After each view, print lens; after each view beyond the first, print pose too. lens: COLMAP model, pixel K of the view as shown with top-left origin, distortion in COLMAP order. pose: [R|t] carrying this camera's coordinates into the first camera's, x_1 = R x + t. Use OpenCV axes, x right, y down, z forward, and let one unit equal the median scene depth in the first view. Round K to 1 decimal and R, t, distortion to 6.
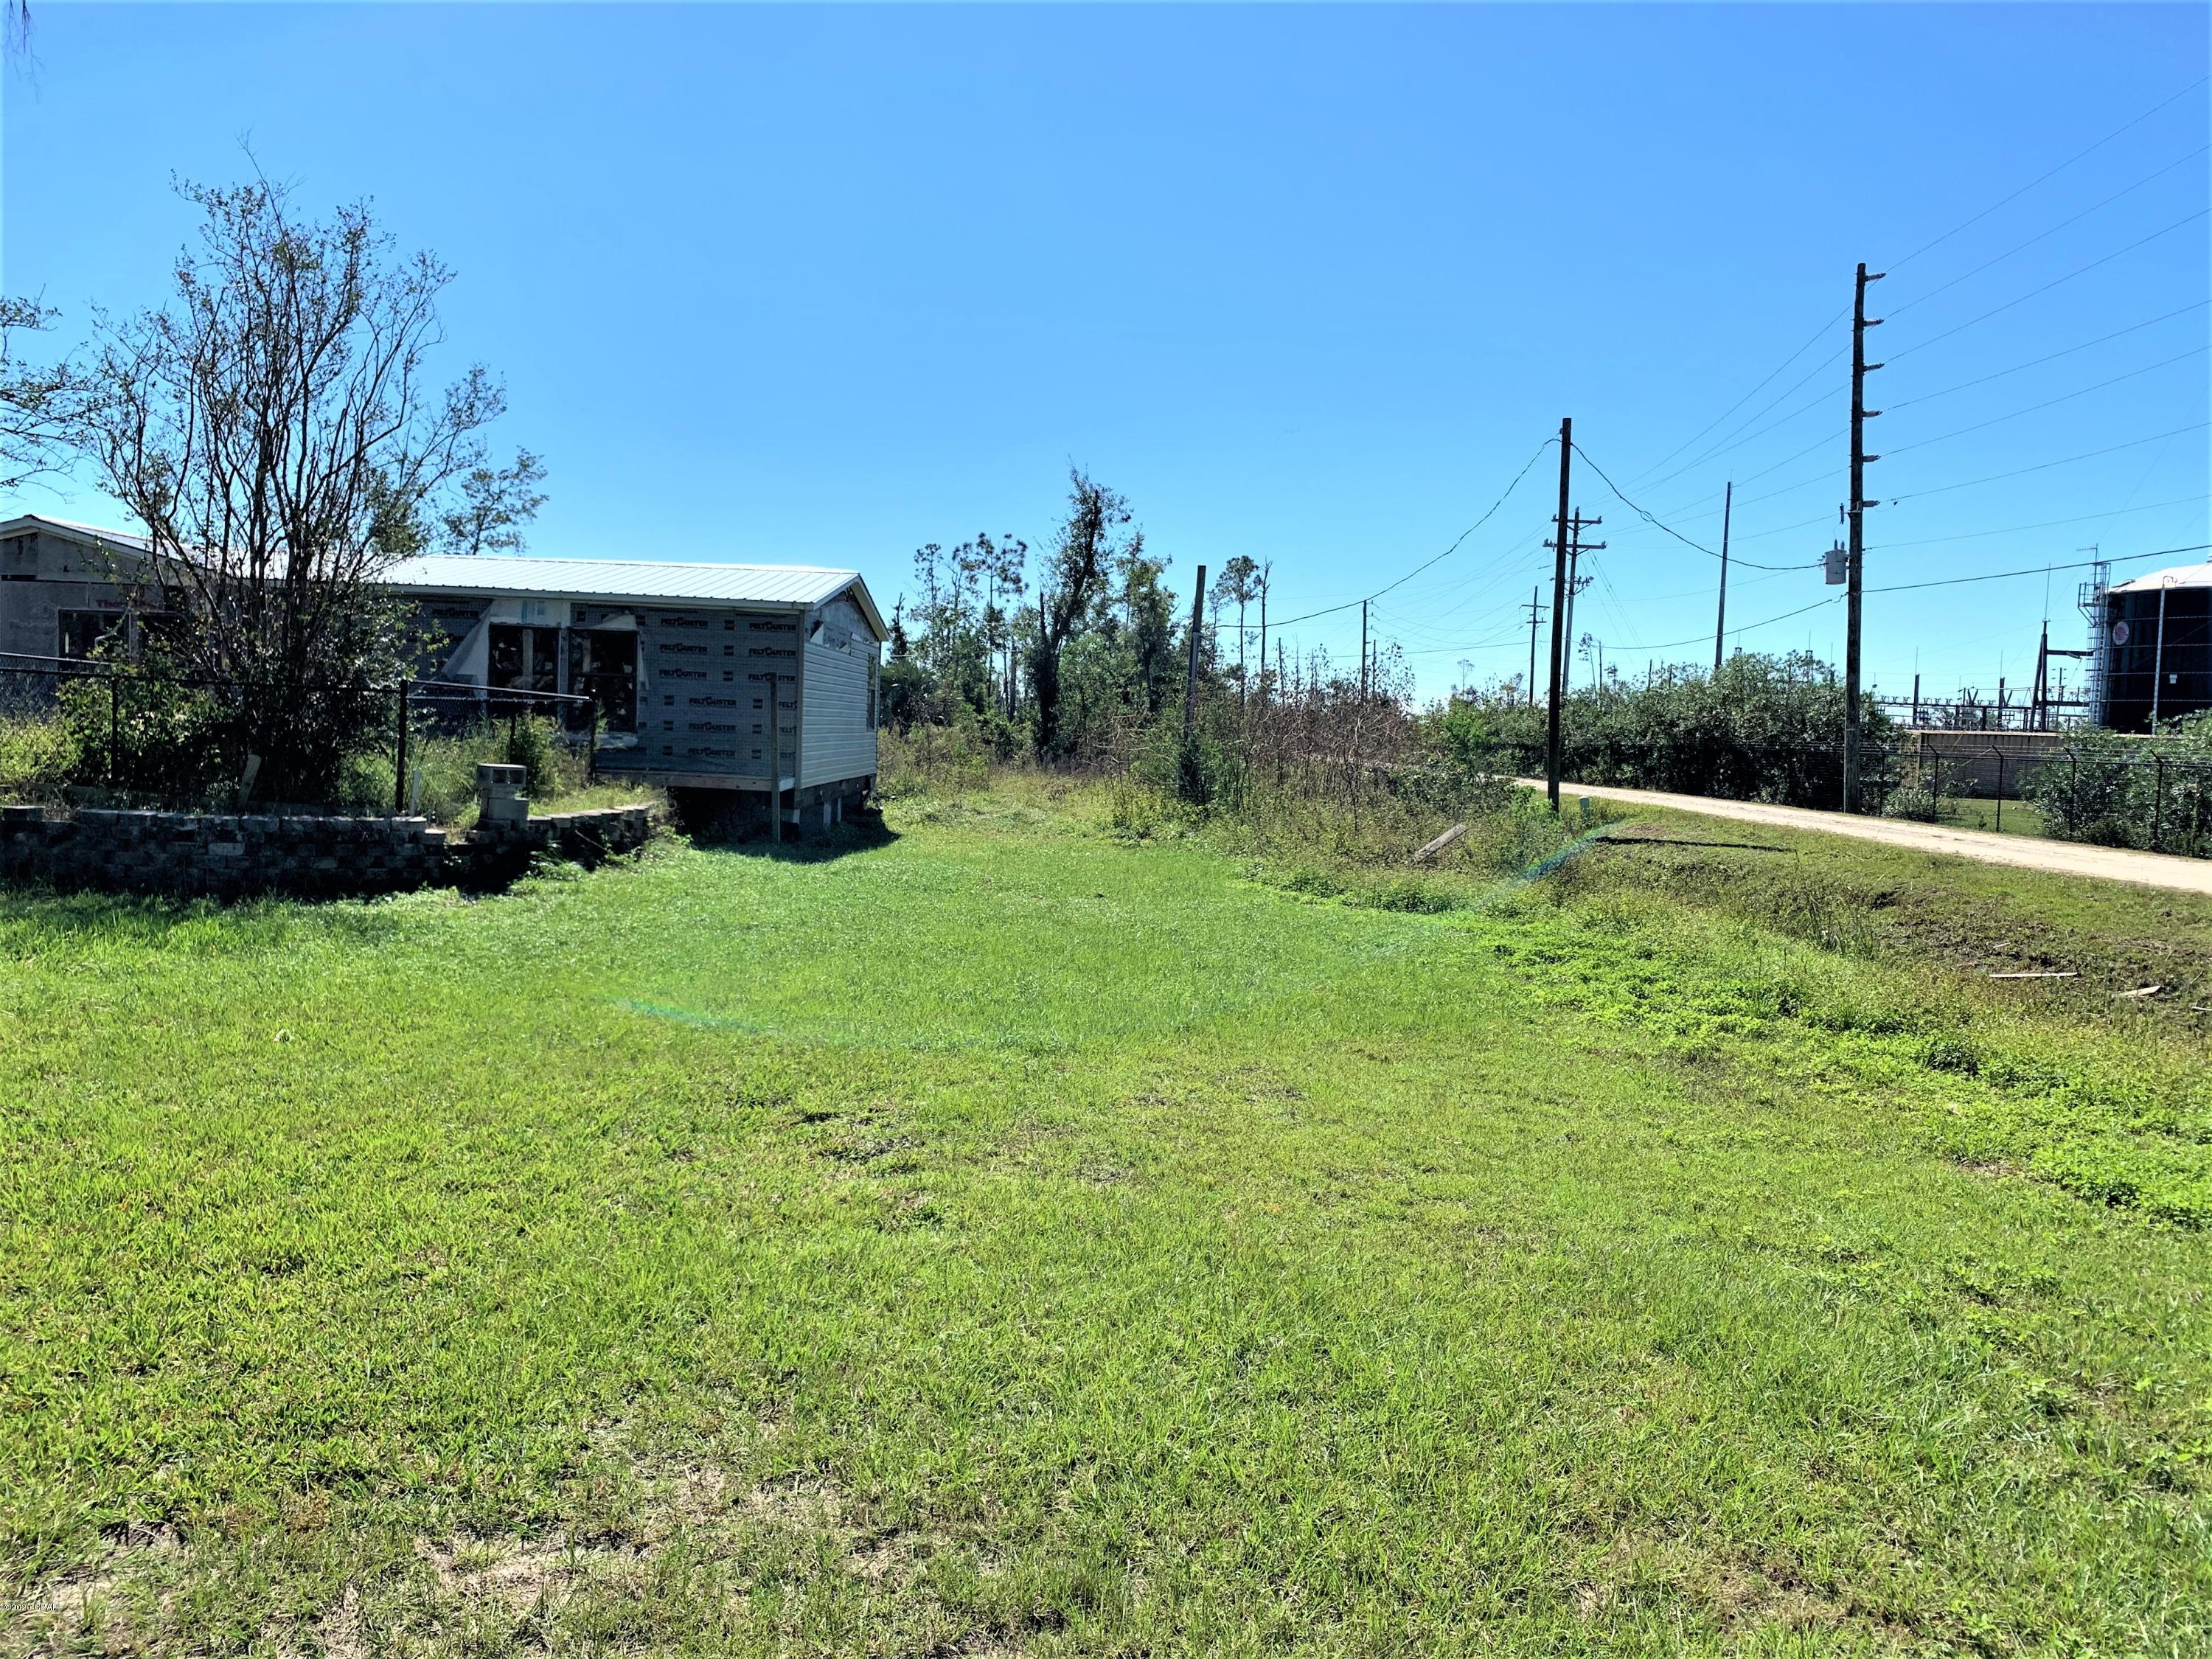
lens RADIAL K [[1687.8, 0, 1105.5], [0, 1687.8, 818.3], [0, 0, 1]] dist [0.037672, -0.045032]
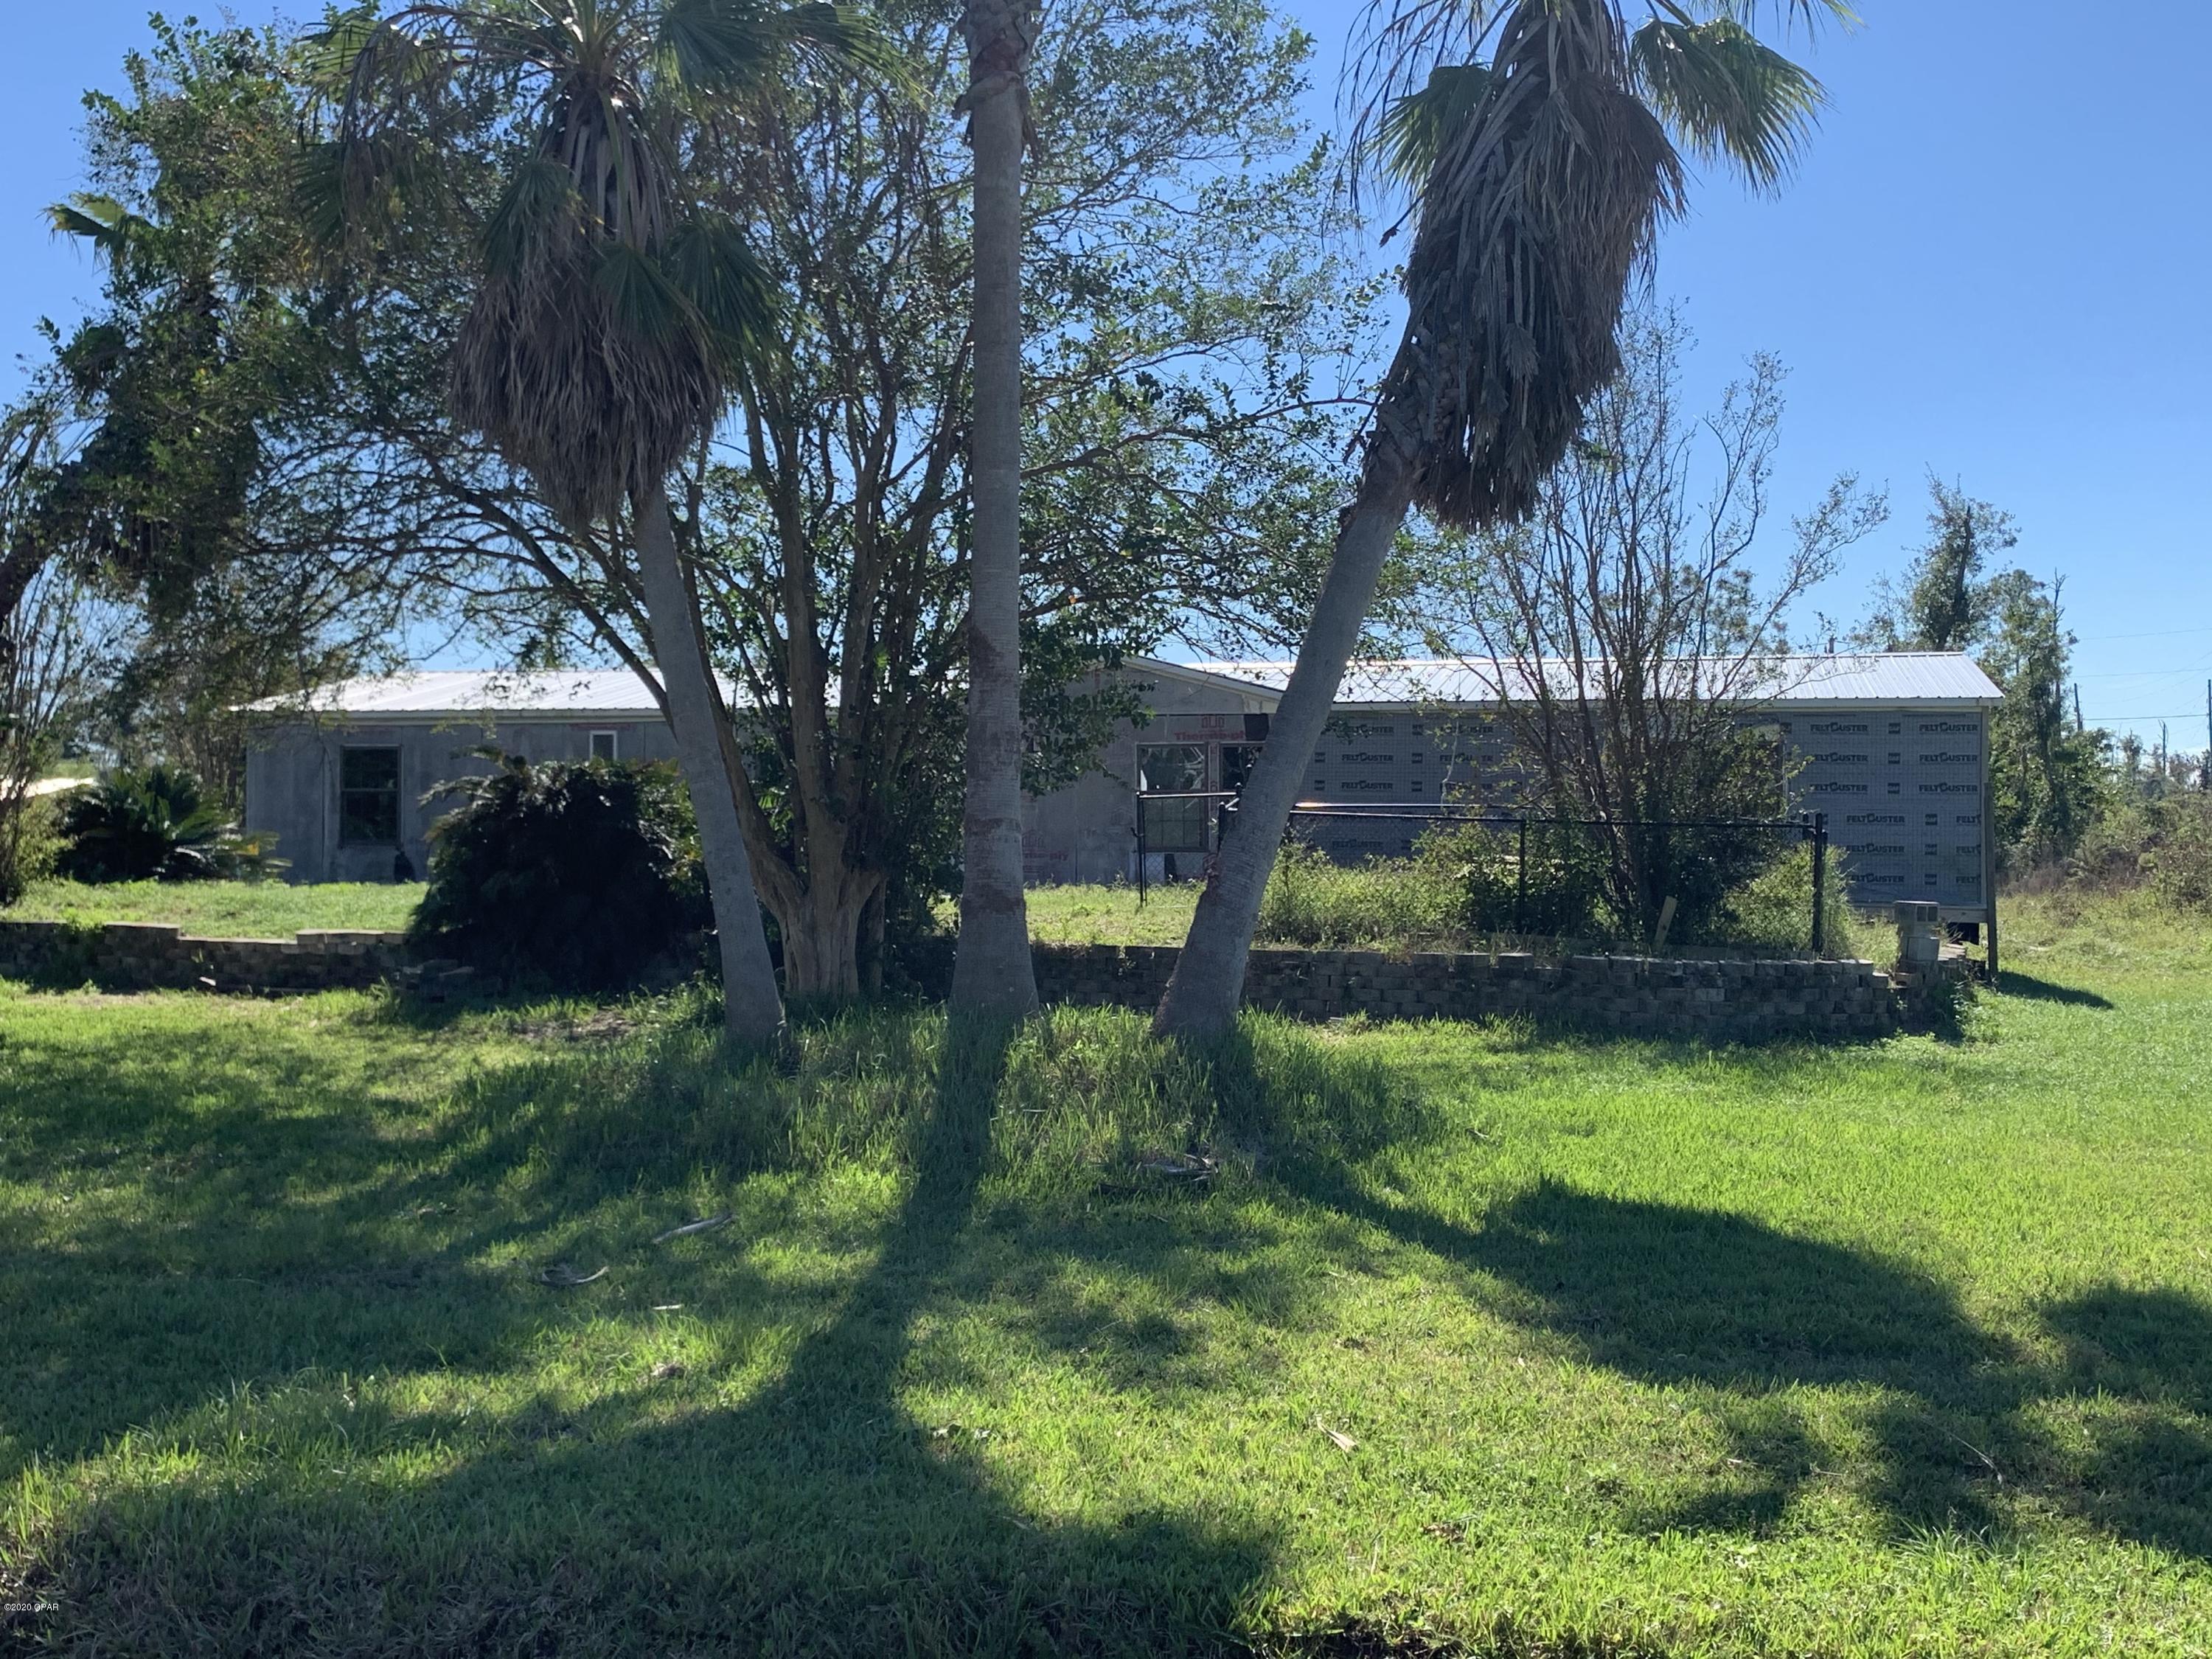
lens RADIAL K [[2386.0, 0, 1106.9], [0, 2386.0, 825.4], [0, 0, 1]] dist [0.103797, 0.000000]
pose [[0.973483, -0.029980, -0.226785, -0.844893], [0.017482, 0.998226, -0.056918, -0.010281], [0.228089, 0.051444, 0.972280, -0.659496]]
